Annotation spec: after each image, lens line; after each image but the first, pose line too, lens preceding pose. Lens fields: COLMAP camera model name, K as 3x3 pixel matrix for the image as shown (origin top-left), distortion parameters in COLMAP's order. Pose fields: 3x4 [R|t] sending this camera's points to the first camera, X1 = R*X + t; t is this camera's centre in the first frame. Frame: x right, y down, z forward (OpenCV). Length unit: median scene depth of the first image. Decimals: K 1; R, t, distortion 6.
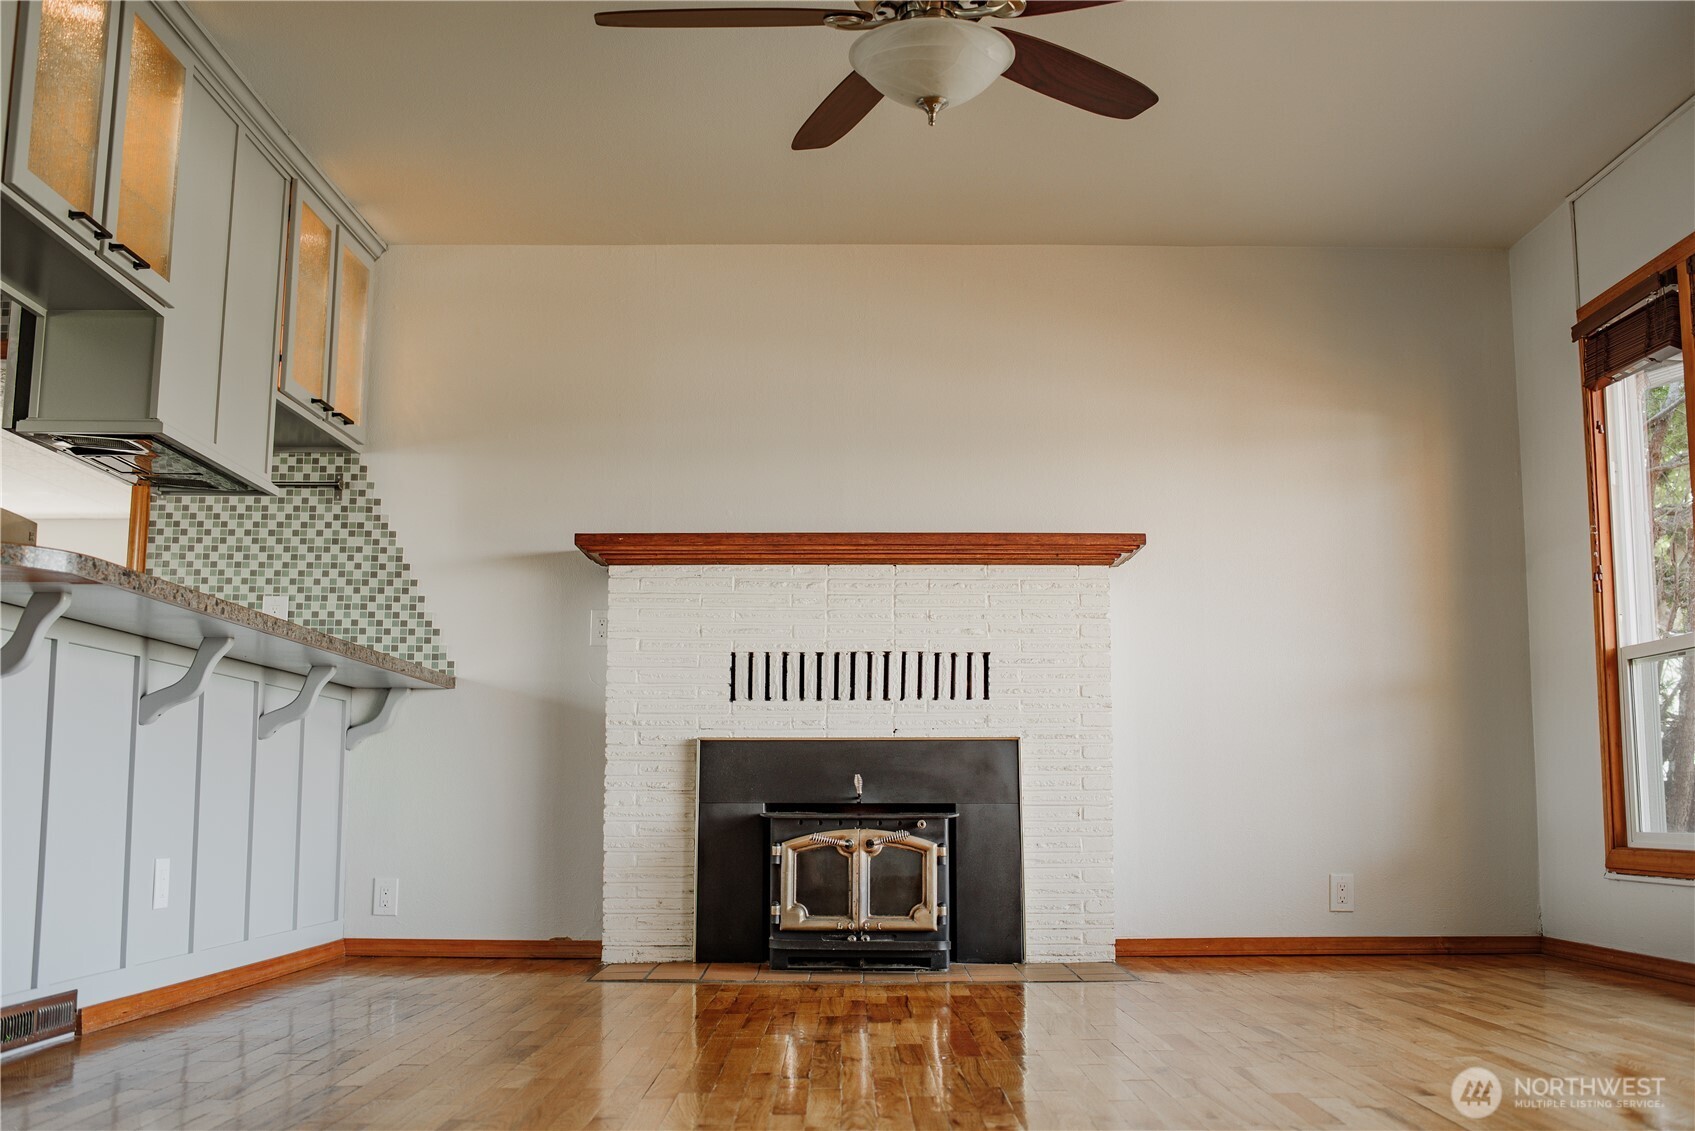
lens RADIAL K [[1718.8, 0, 847.5], [0, 1718.8, 565.5], [0, 0, 1]] dist [-0.100341, 0.016546]
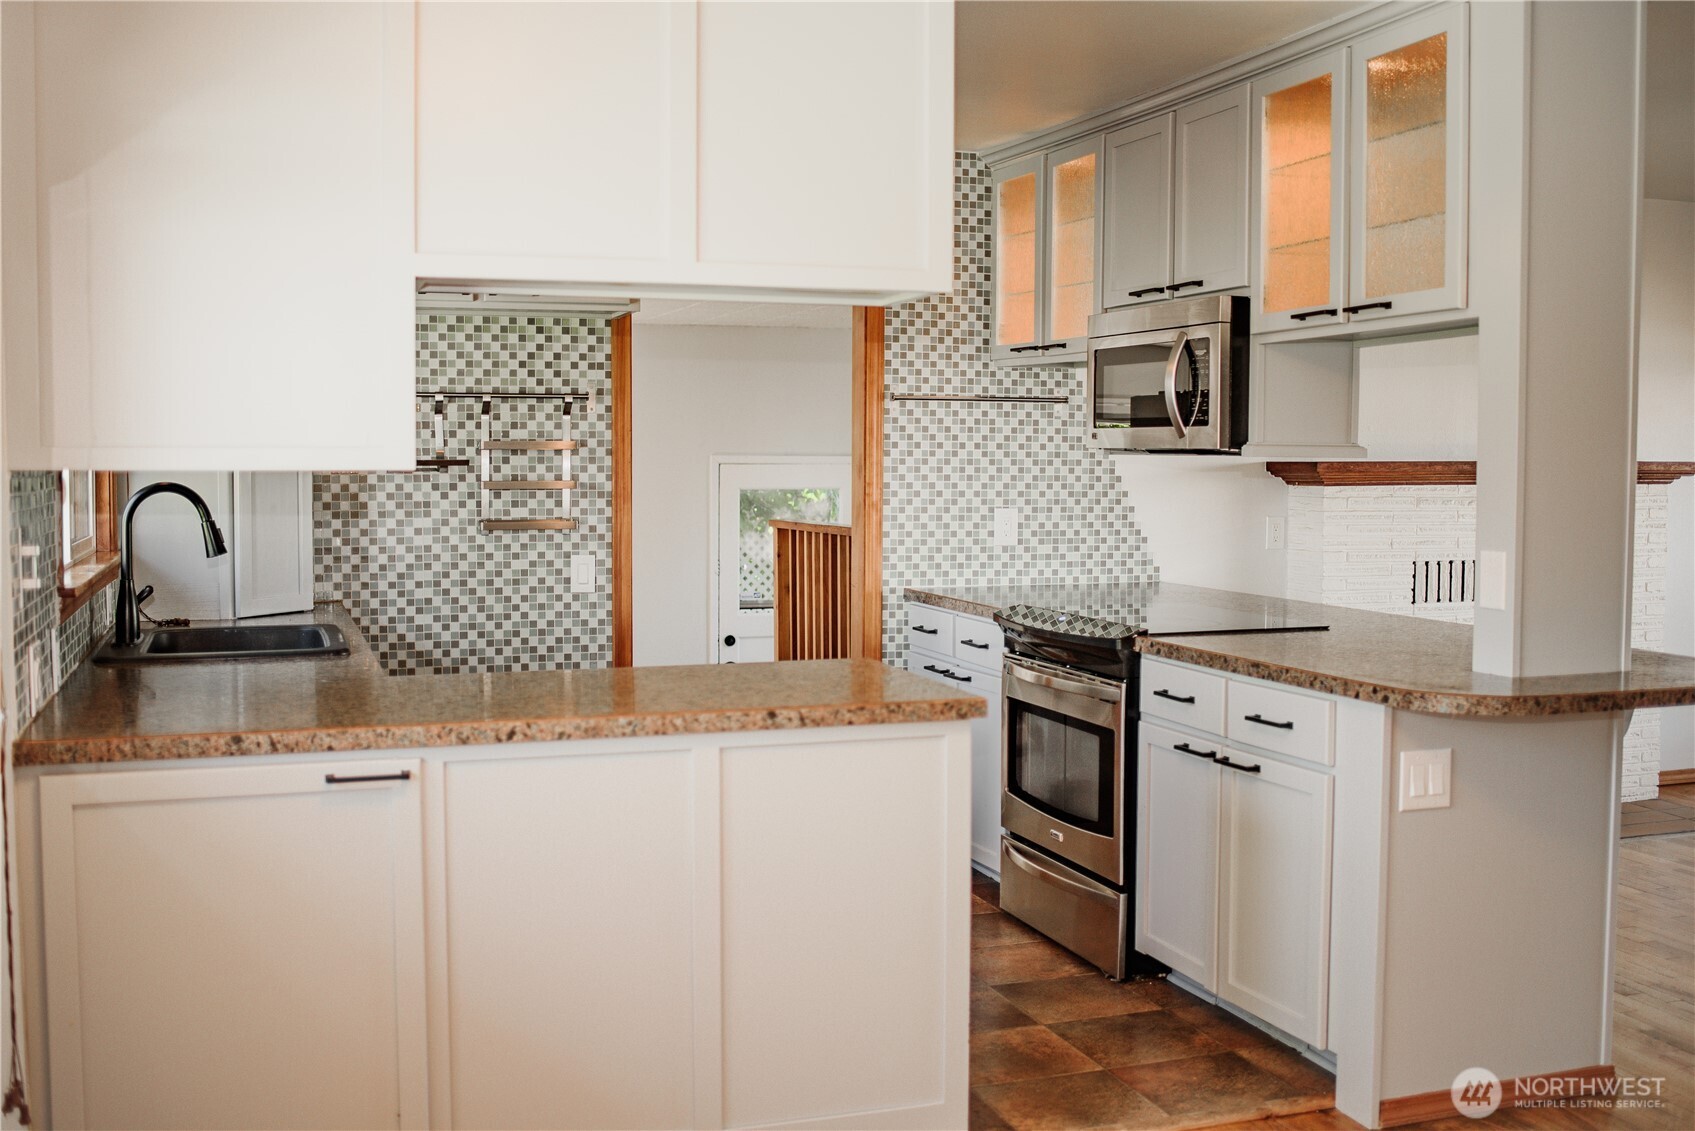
lens RADIAL K [[1718.8, 0, 847.5], [0, 1718.8, 565.5], [0, 0, 1]] dist [-0.100341, 0.016546]
pose [[0.949112, -0.020836, 0.314248, -0.754808], [-0.040886, 0.981213, 0.188545, -0.140501], [-0.312272, -0.191798, 0.930430, 0.051273]]
